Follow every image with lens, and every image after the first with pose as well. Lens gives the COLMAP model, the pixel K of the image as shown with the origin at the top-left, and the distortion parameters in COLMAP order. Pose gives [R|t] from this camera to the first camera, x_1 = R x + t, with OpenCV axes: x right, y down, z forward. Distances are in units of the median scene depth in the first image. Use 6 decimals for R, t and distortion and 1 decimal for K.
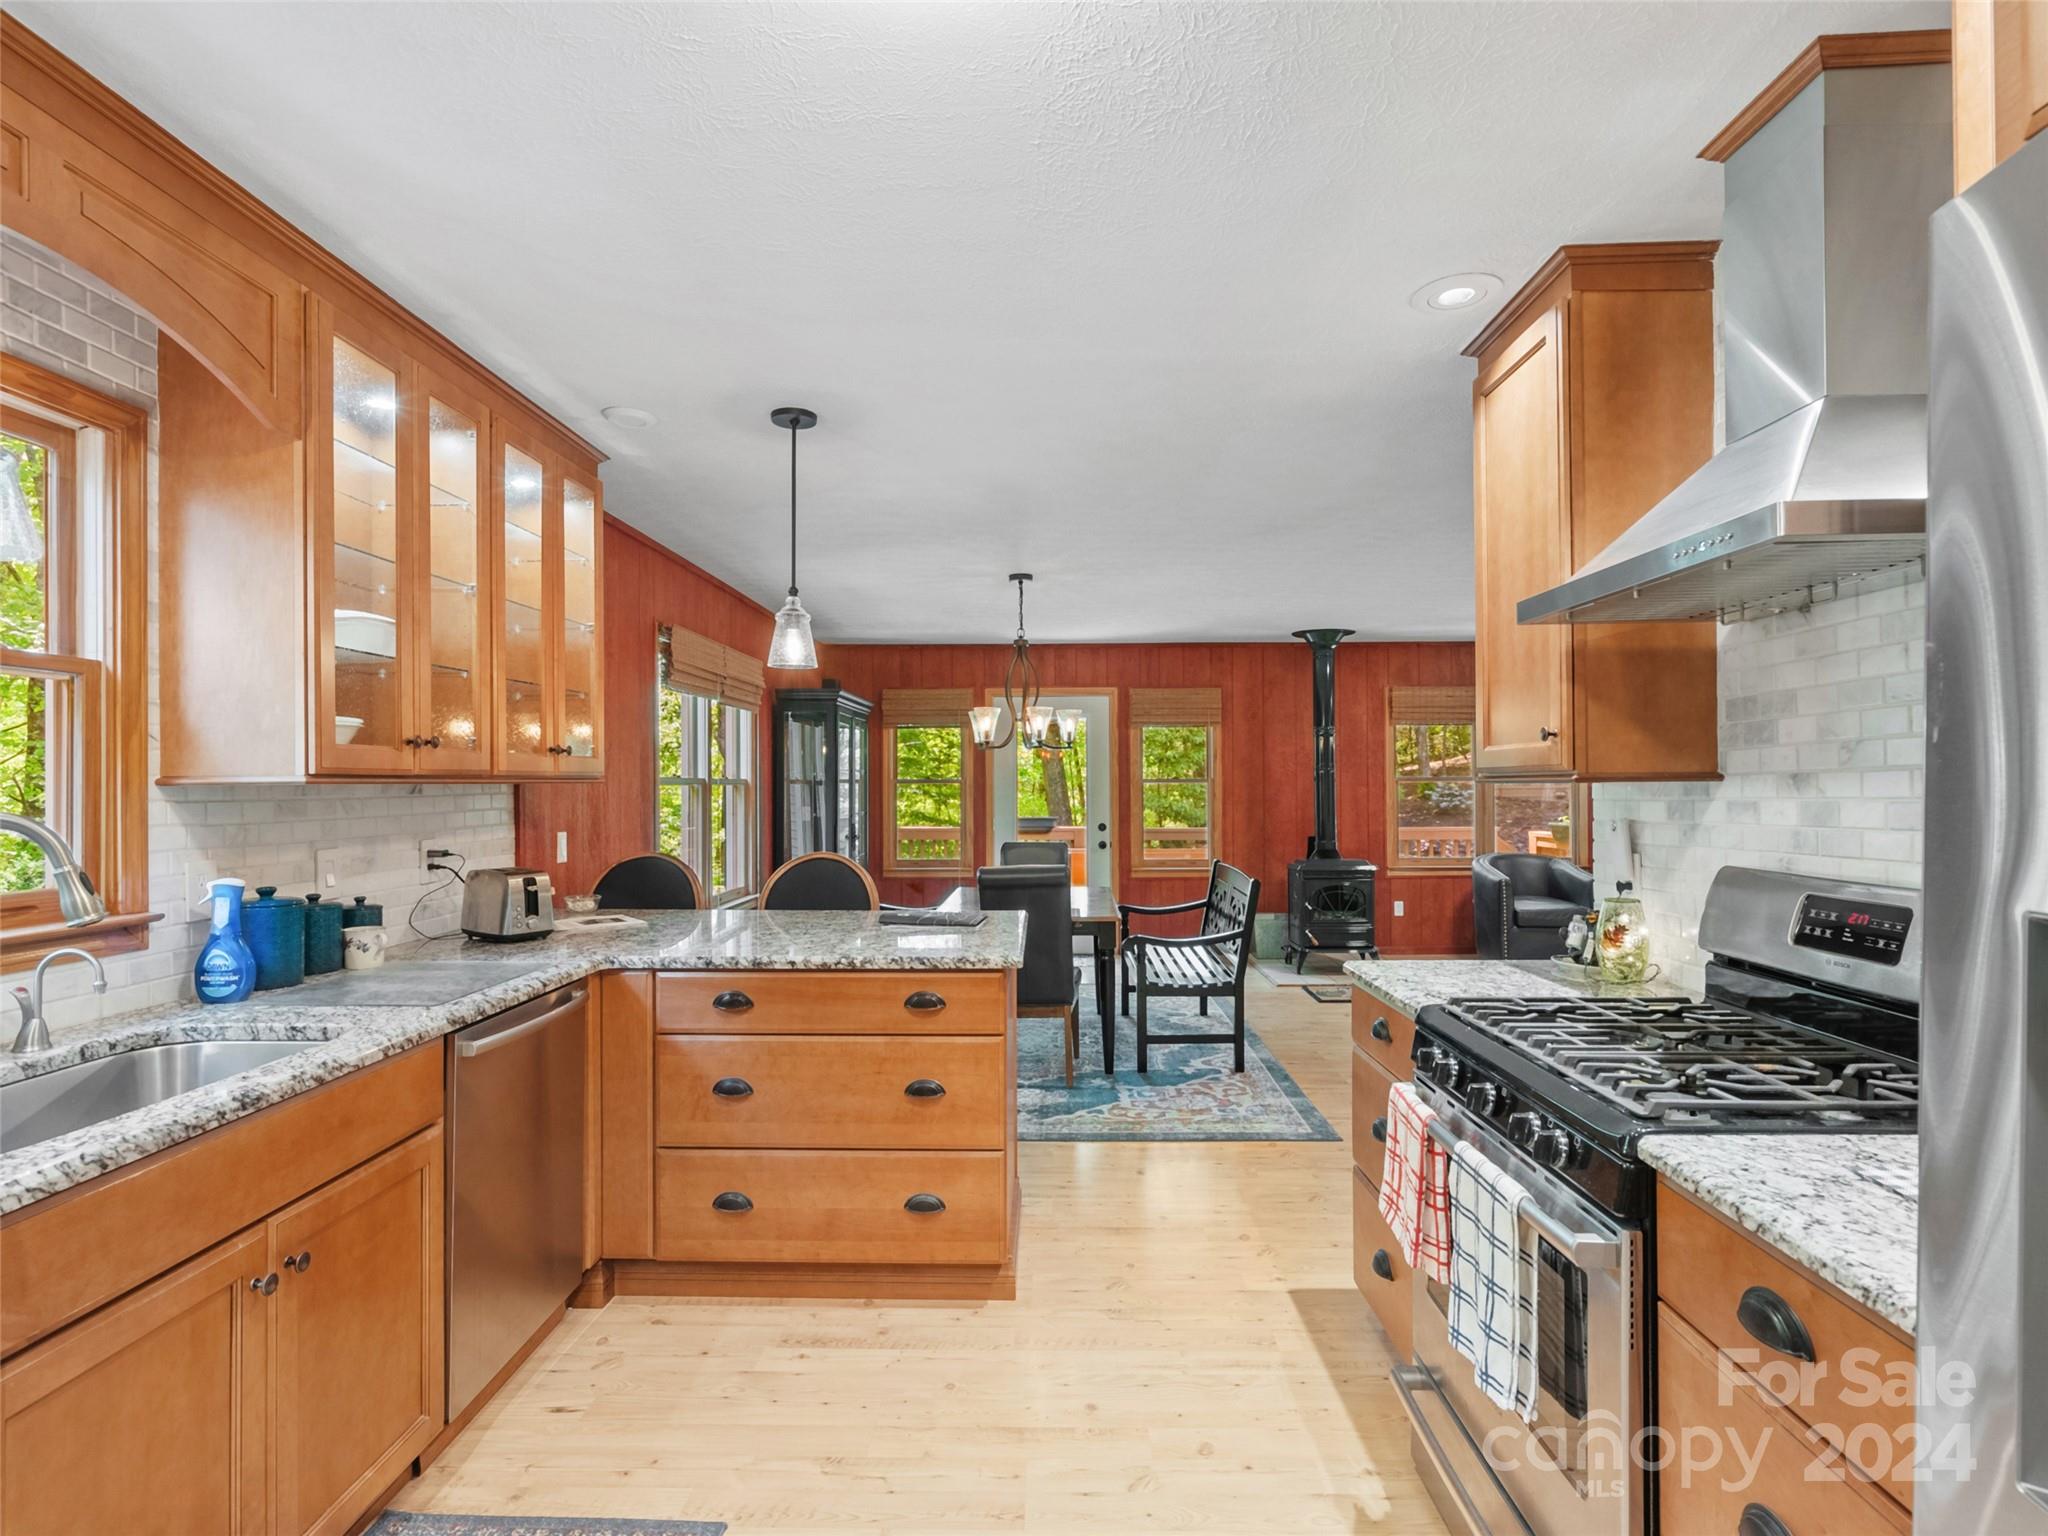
lens RADIAL K [[1052.7, 0, 1033.3], [0, 1052.7, 781.7], [0, 0, 1]] dist [-0.003085, 0.001158]
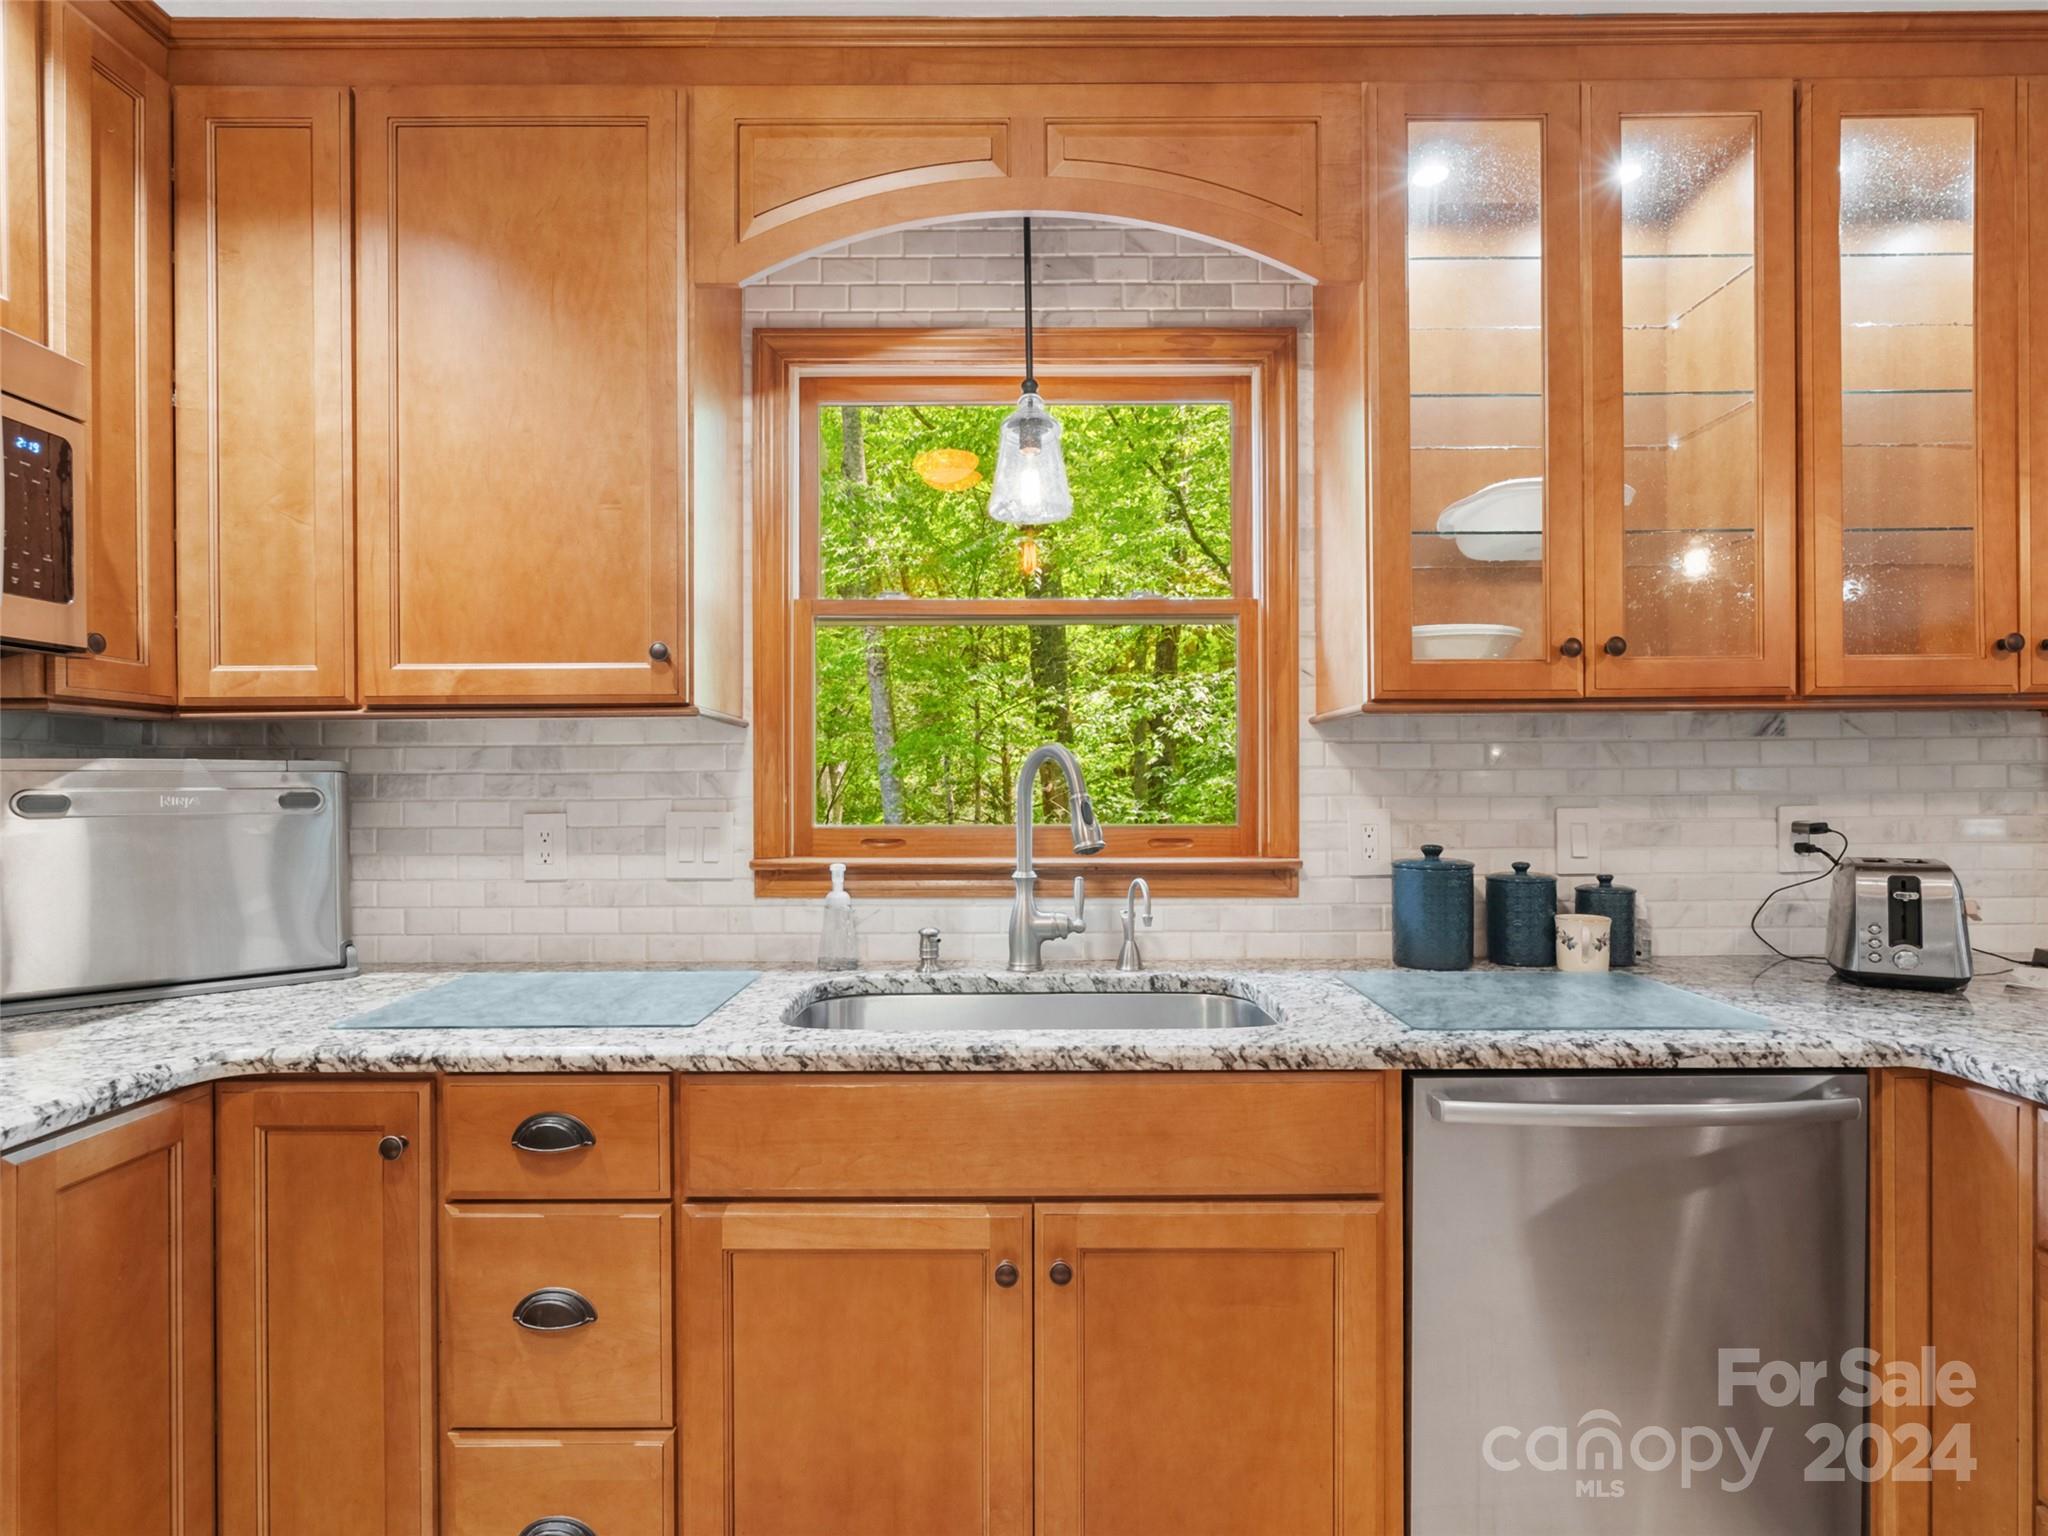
lens RADIAL K [[1052.7, 0, 1017.5], [0, 1052.7, 790.3], [0, 0, 1]] dist [-0.003085, 0.001158]
pose [[0.014147, 0.010871, -0.999841, 0.096543], [0.006835, 0.999916, 0.010968, 0.048957], [0.999877, -0.006989, 0.014072, 0.709002]]
